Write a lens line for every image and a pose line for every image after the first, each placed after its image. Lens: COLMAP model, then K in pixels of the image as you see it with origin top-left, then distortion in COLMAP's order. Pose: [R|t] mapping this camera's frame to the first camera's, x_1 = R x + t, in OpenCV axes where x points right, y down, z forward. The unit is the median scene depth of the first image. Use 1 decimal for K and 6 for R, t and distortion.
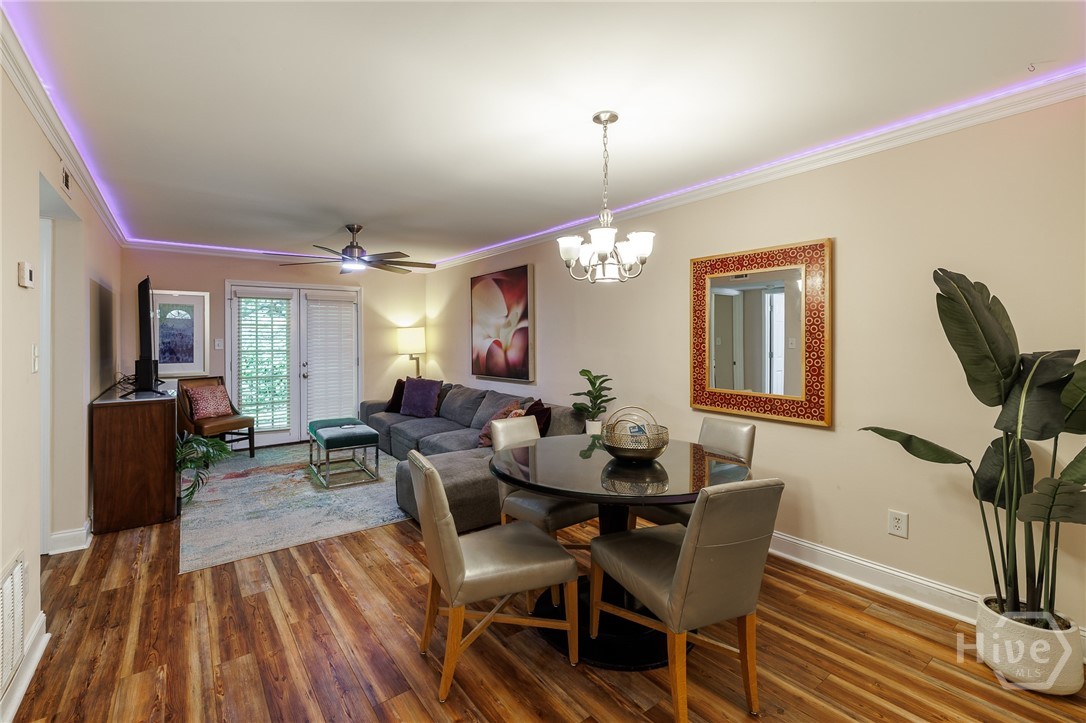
lens RADIAL K [[478.7, 0, 537.6], [0, 478.7, 336.6], [0, 0, 1]] dist [-0.000407, -0.000061]
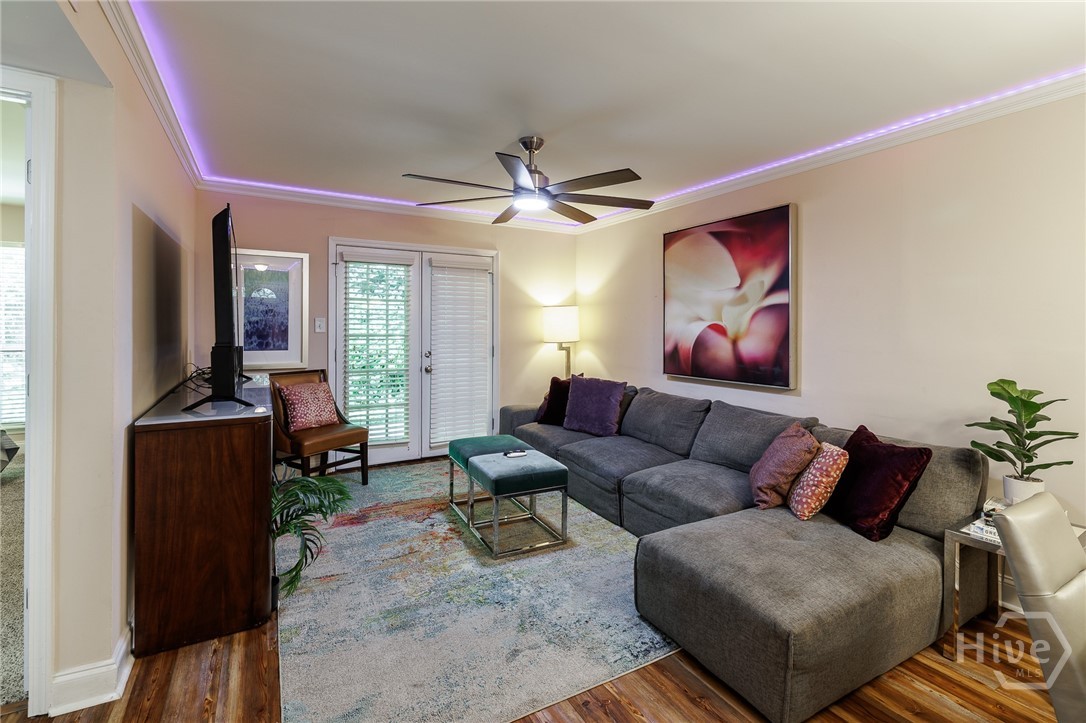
lens RADIAL K [[505.4, 0, 564.6], [0, 505.4, 328.4], [0, 0, 1]] dist [0.000201, 0.000341]
pose [[0.994696, 0.012451, -0.102102, -0.310981], [-0.011573, 0.999891, 0.009190, 0.013082], [0.102206, -0.007959, 0.994731, 0.389643]]
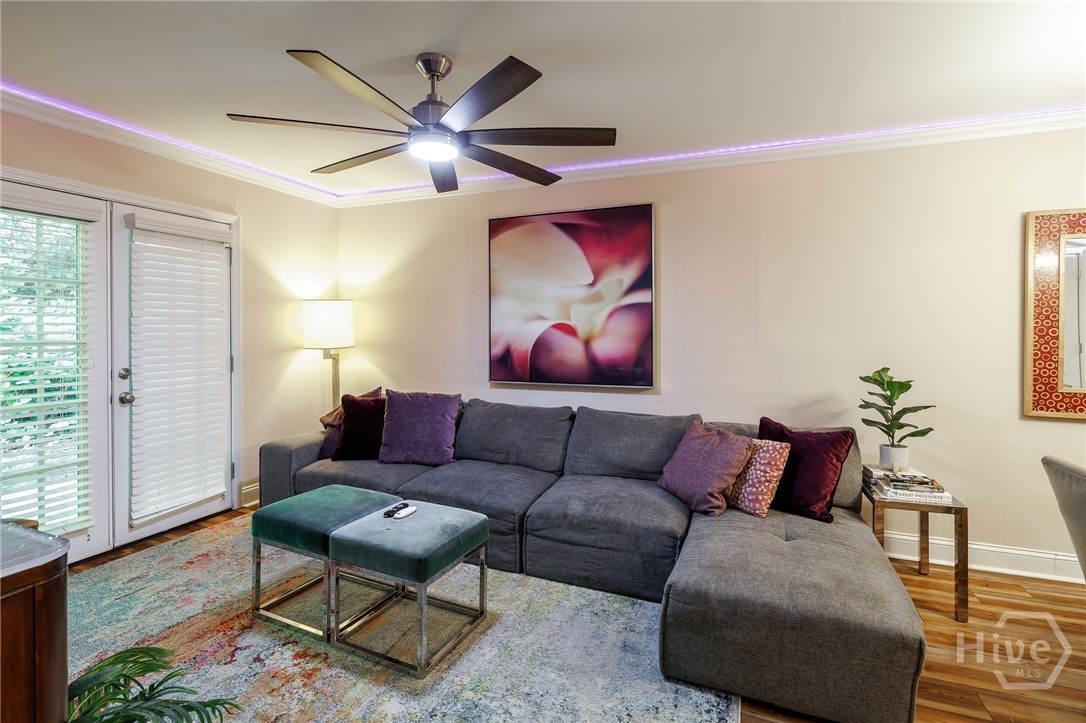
lens RADIAL K [[521.0, 0, 537.5], [0, 521.0, 331.4], [0, 0, 1]] dist [-0.007577, 0.000036]
pose [[0.860177, 0.005578, 0.509965, -0.632713], [-0.009263, 0.999946, 0.004687, 0.020410], [-0.509911, -0.008755, 0.860182, 0.617733]]
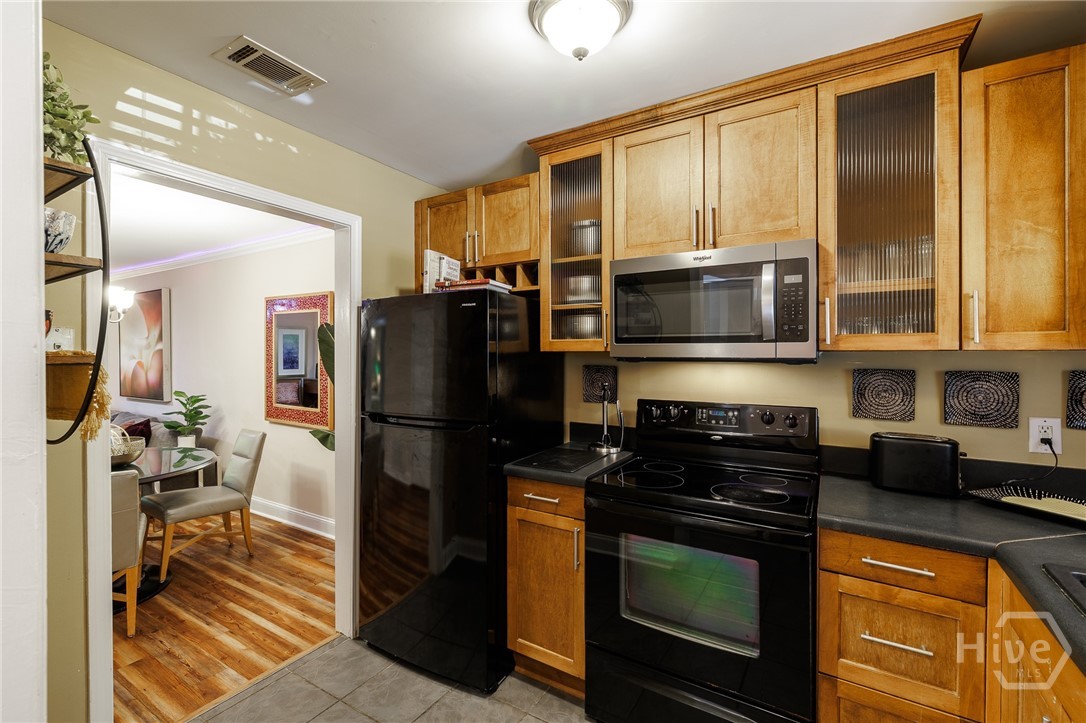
lens RADIAL K [[475.9, 0, 540.2], [0, 475.9, 353.1], [0, 0, 1]] dist [-0.000164, 0.000304]
pose [[0.931022, 0.001112, 0.364961, 0.462530], [-0.004786, 0.999947, 0.009162, -0.031681], [-0.364931, -0.010277, 0.930978, -0.324244]]
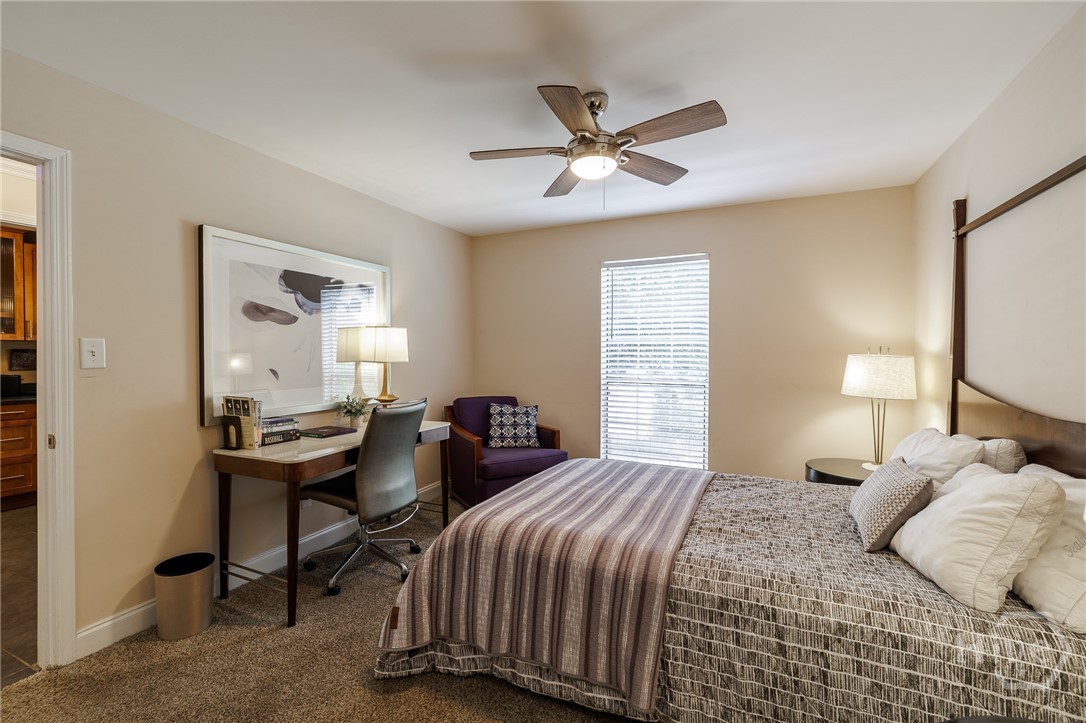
lens RADIAL K [[476.8, 0, 521.1], [0, 476.8, 357.8], [0, 0, 1]] dist [0.001188, 0.000248]
pose [[-0.454769, -0.004381, 0.890599, -0.565607], [-0.003305, 0.999989, 0.003231, 0.000293], [-0.890603, -0.001474, -0.454778, -0.603696]]
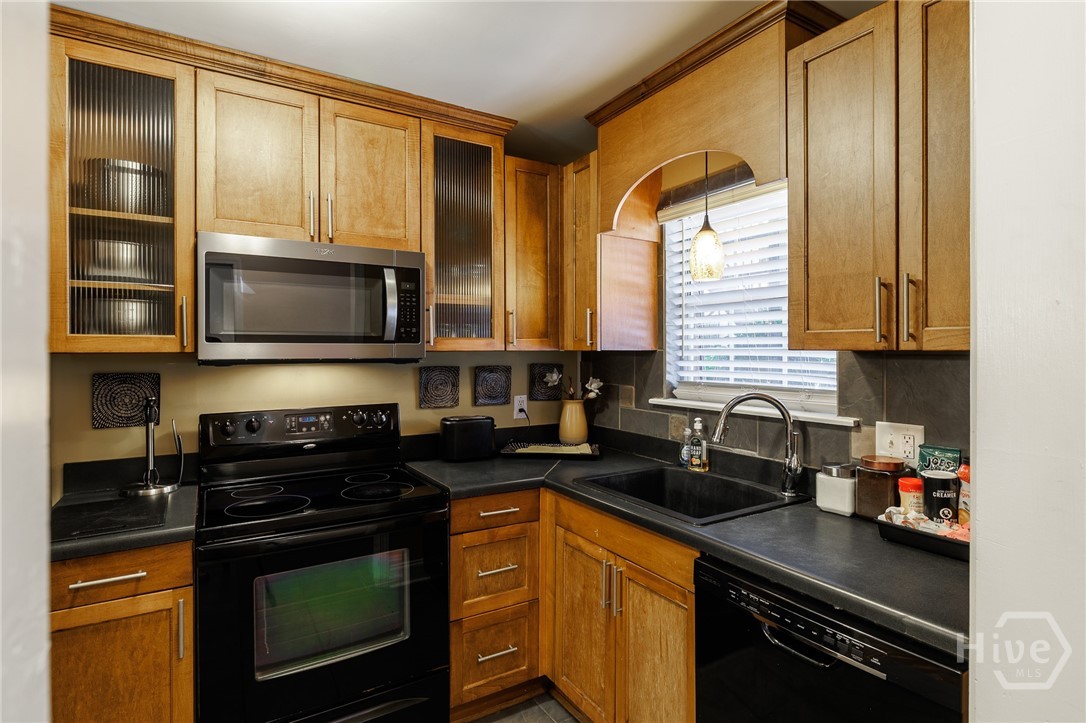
lens RADIAL K [[539.4, 0, 528.9], [0, 539.4, 352.5], [0, 0, 1]] dist [-0.001929, -0.000332]
pose [[0.099170, 0.001150, 0.995070, 0.311065], [-0.003972, 0.999992, -0.000760, -0.029751], [-0.995063, -0.003877, 0.099174, -0.180357]]
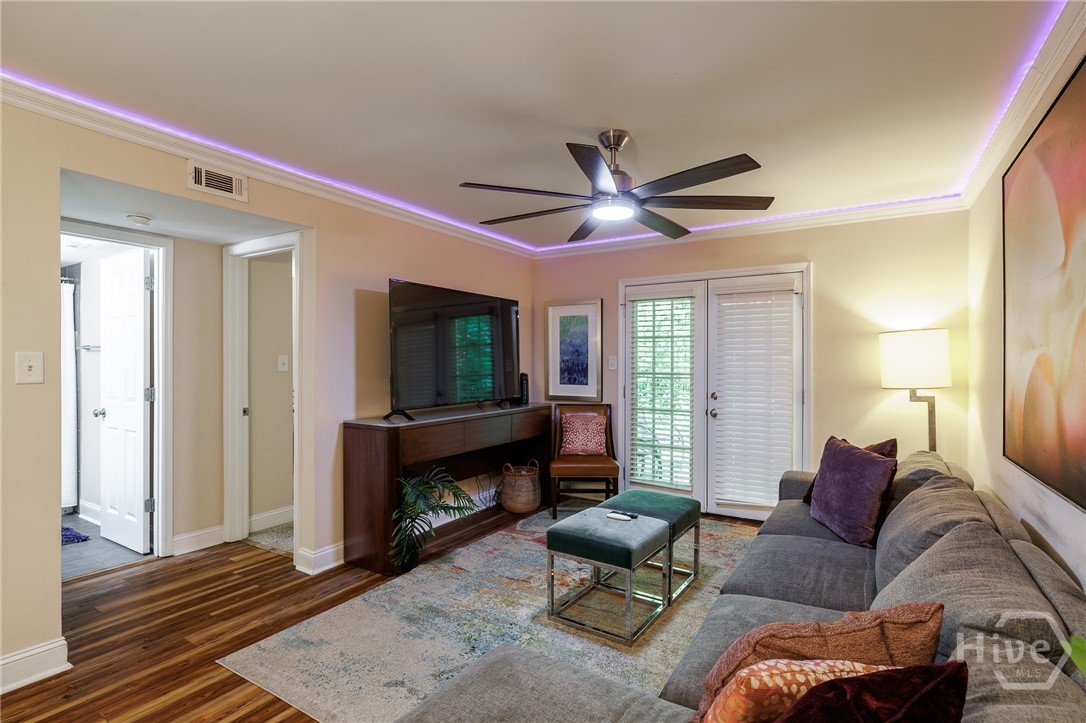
lens RADIAL K [[525.6, 0, 544.6], [0, 525.6, 364.0], [0, 0, 1]] dist [-0.004647, -0.000534]
pose [[0.361148, 0.006863, -0.932483, 0.143675], [-0.000960, 0.999975, 0.006988, 0.015931], [0.932508, -0.001628, 0.361145, 0.837701]]
